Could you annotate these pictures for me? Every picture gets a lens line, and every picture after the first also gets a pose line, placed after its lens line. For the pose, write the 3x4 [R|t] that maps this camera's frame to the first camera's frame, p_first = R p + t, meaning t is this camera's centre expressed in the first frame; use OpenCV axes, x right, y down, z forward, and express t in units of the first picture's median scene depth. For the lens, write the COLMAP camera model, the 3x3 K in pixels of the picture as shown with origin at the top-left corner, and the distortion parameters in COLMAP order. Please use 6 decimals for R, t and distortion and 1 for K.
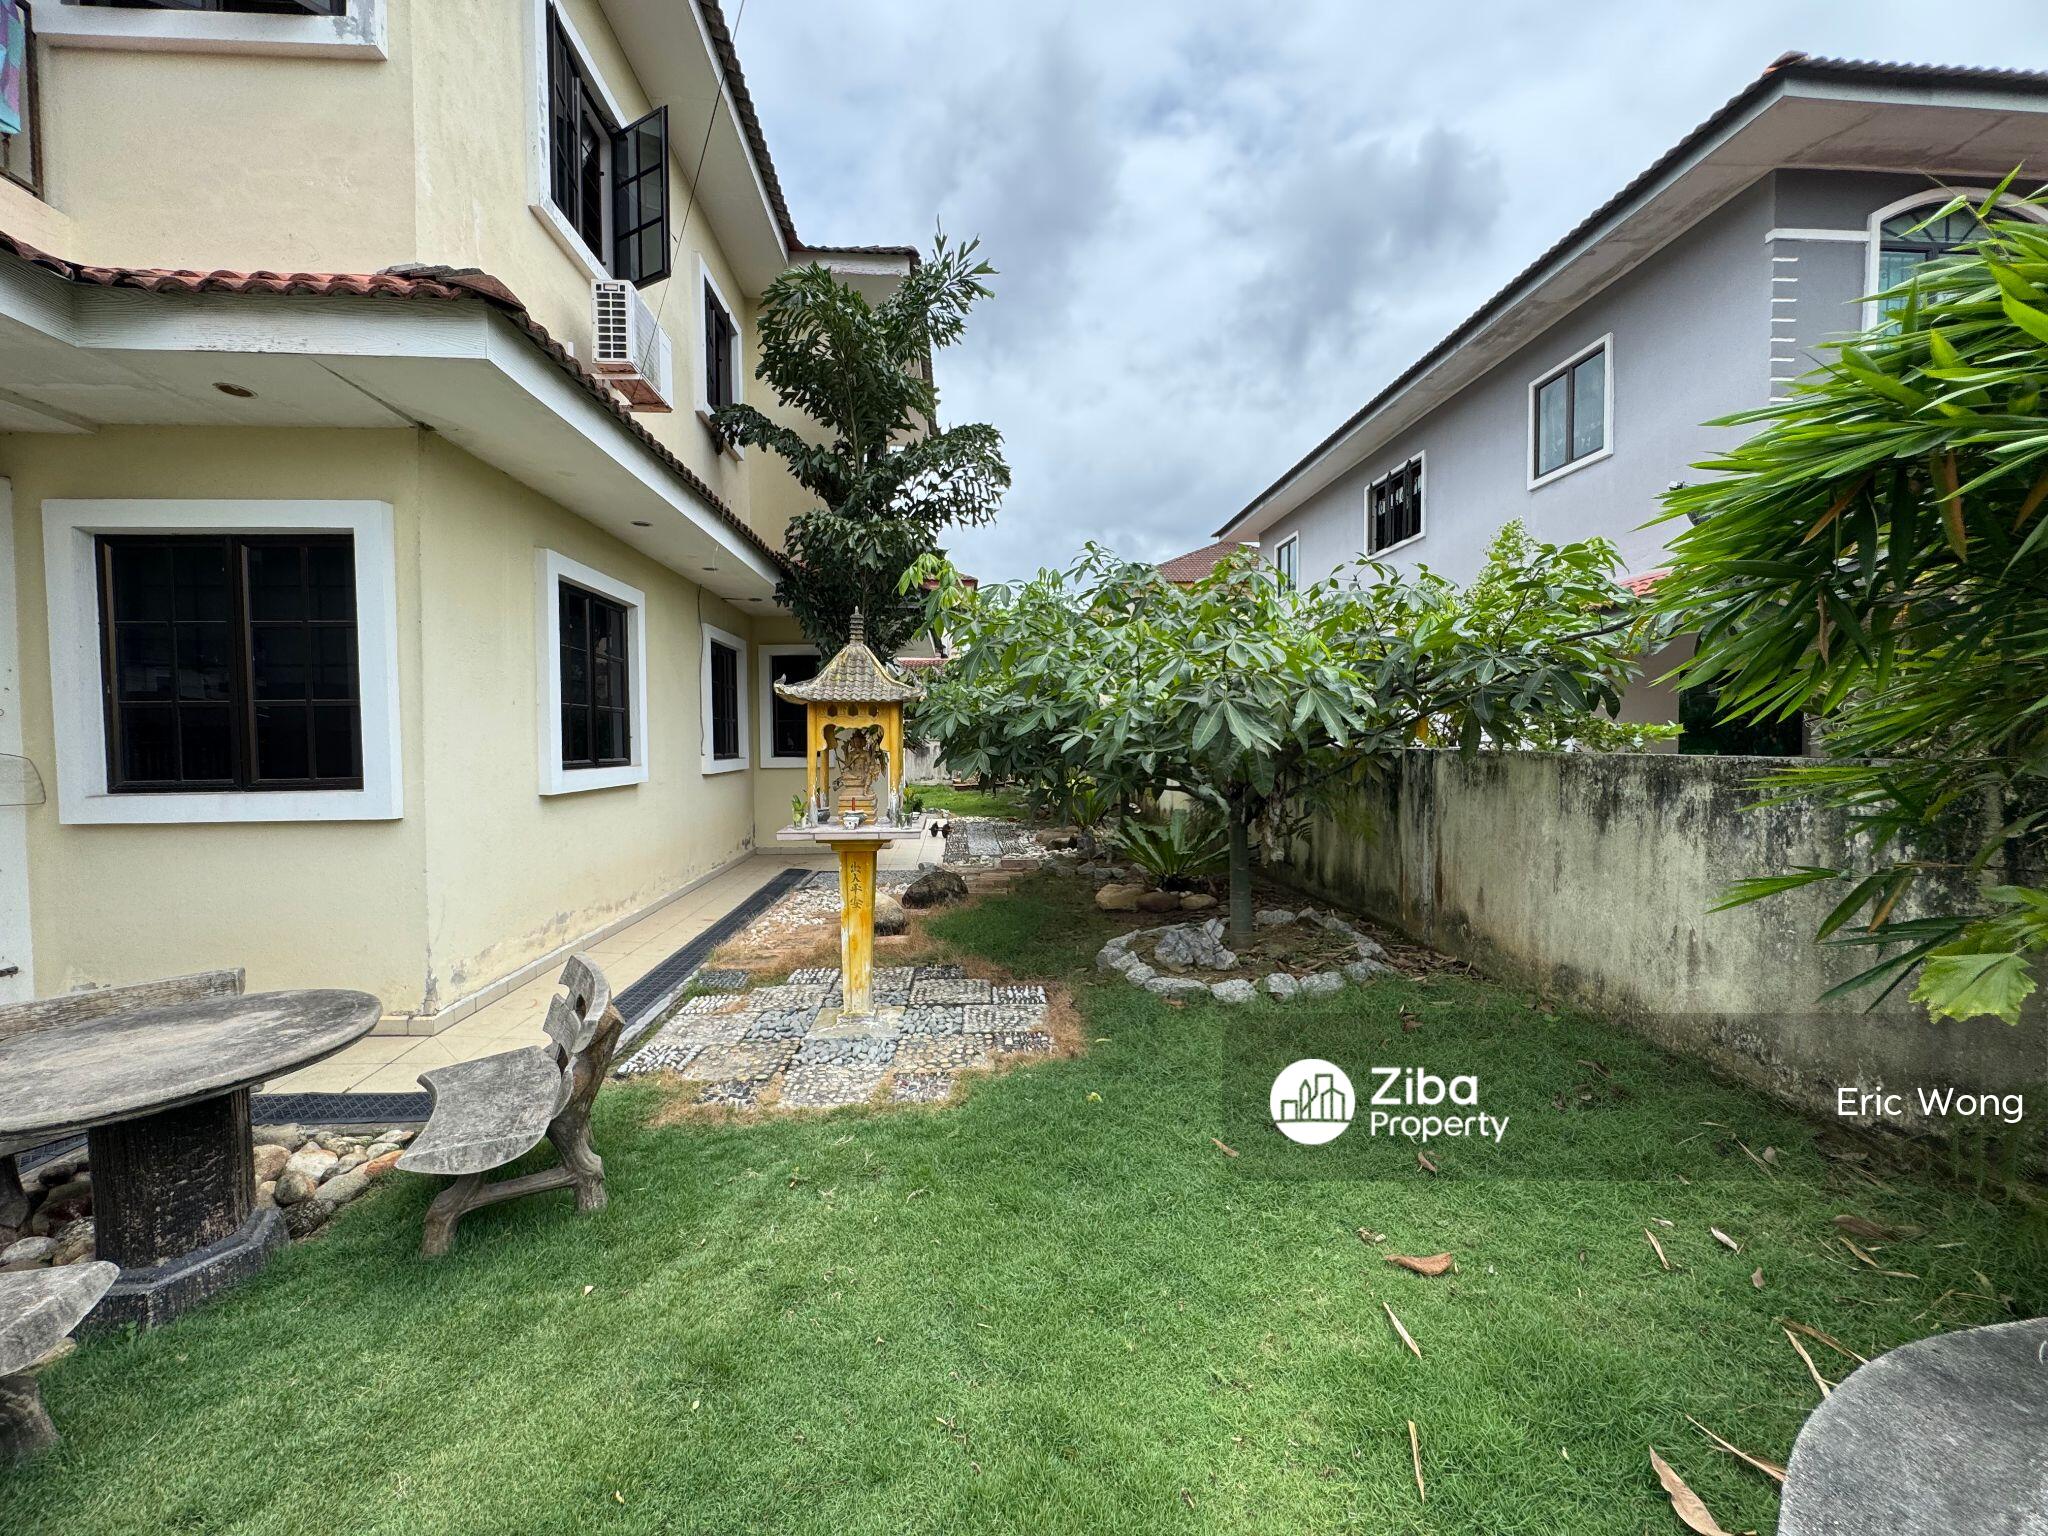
lens RADIAL K [[824.9, 0, 1021.0], [0, 824.9, 766.6], [0, 0, 1]] dist [-0.003525, 0.000844]
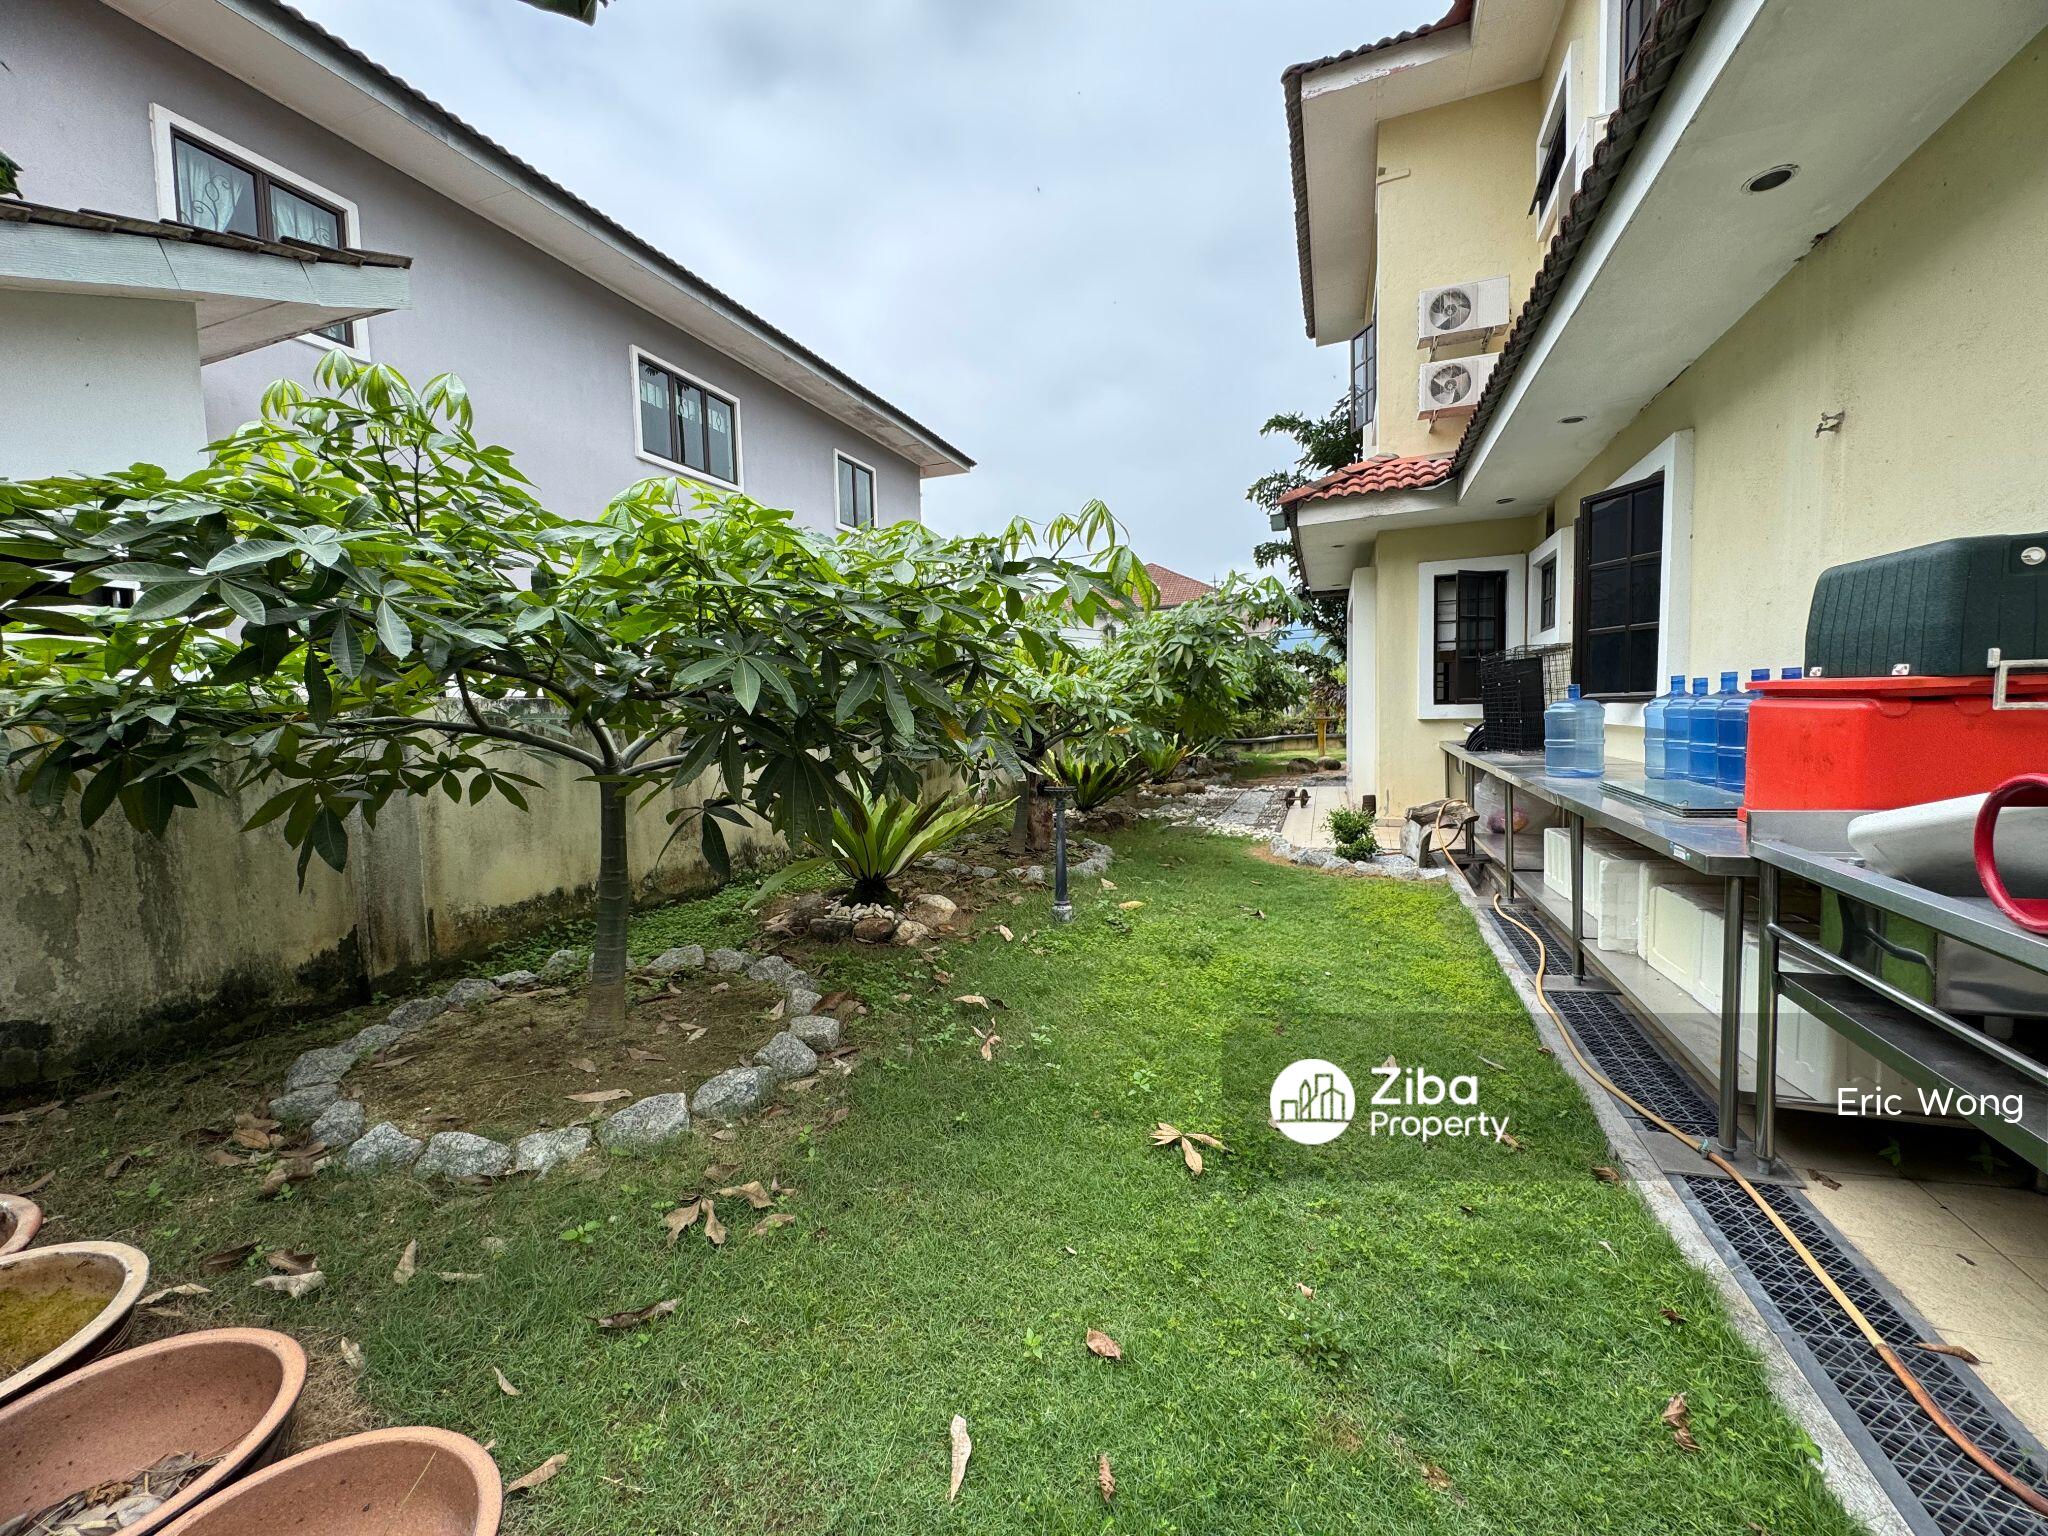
lens RADIAL K [[819.2, 0, 1020.1], [0, 819.2, 769.4], [0, 0, 1]] dist [-0.004415, 0.000089]
pose [[-0.906558, 0.005168, 0.422050, -0.081170], [0.050016, 0.994195, 0.095259, -0.019866], [-0.419108, 0.107467, -0.901554, 0.780652]]
